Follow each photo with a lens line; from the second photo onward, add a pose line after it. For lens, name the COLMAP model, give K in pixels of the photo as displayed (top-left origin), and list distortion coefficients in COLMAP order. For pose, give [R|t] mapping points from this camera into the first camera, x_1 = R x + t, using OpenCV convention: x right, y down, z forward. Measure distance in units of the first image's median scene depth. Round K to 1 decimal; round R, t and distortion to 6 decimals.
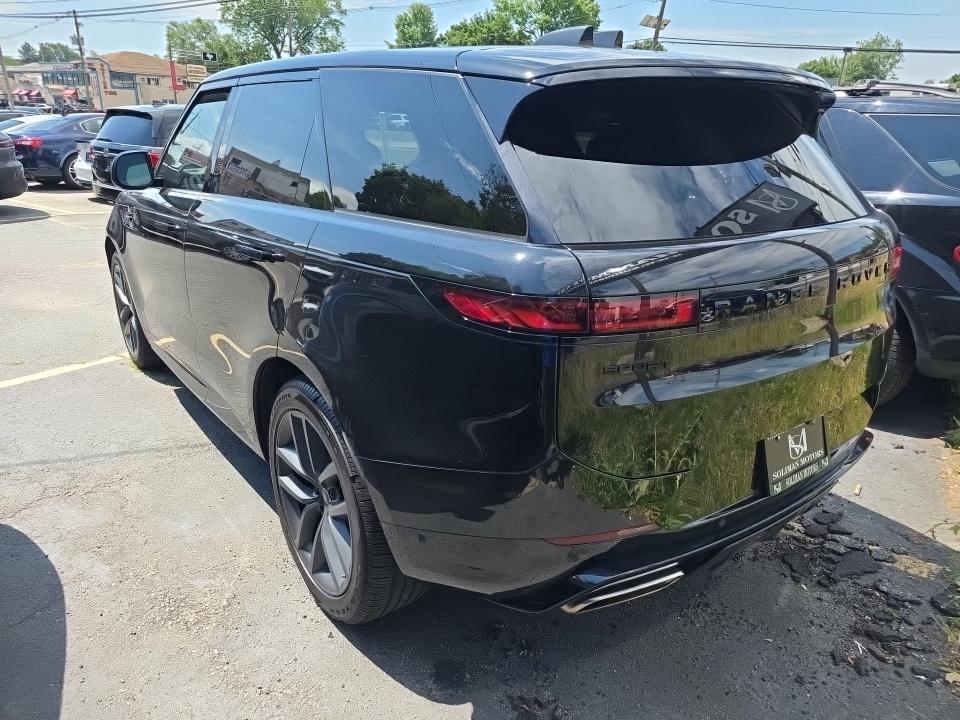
lens RADIAL K [[642.0, 0, 479.3], [0, 642.0, 365.1], [0, 0, 1]] dist [0.025456, -0.025563]
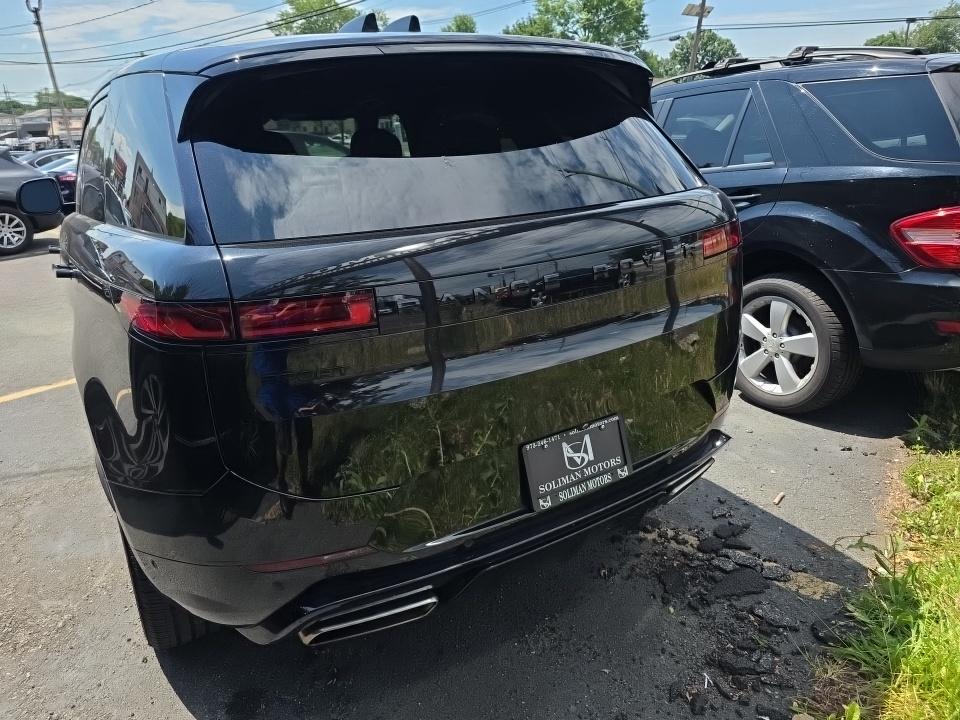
lens RADIAL K [[644.7, 0, 480.0], [0, 644.7, 360.0], [0, 0, 1]] dist [0.027082, -0.030895]
pose [[0.993369, -0.038056, -0.108488, 0.341679], [0.036084, 0.999147, -0.020090, 0.005533], [0.109160, 0.016042, 0.993895, 0.069543]]
